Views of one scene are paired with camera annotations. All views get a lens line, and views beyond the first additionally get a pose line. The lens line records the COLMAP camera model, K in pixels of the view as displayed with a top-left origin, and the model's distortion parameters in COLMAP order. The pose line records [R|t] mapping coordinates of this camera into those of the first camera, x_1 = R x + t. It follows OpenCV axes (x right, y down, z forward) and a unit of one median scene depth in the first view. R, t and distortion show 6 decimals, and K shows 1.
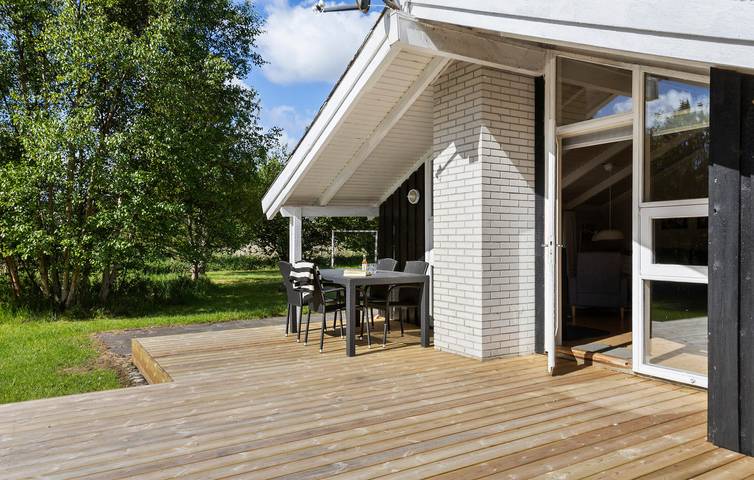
lens RADIAL K [[544.8, 0, 377.0], [0, 544.8, 240.0], [0, 0, 1]] dist [0.005687, -0.001364]
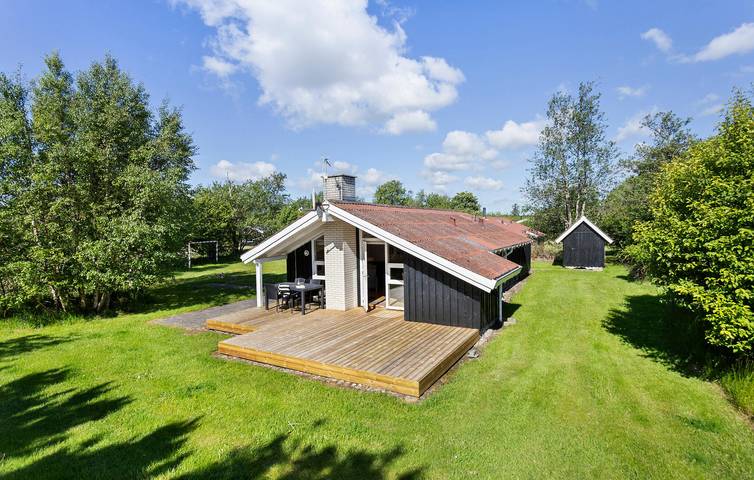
lens RADIAL K [[350.5, 0, 377.0], [0, 350.5, 240.0], [0, 0, 1]] dist [-0.002271, -0.000245]
pose [[0.884646, -0.026509, 0.465510, -0.622972], [0.021116, 0.999636, 0.016797, -0.242981], [-0.465786, -0.005030, 0.884883, -0.982756]]
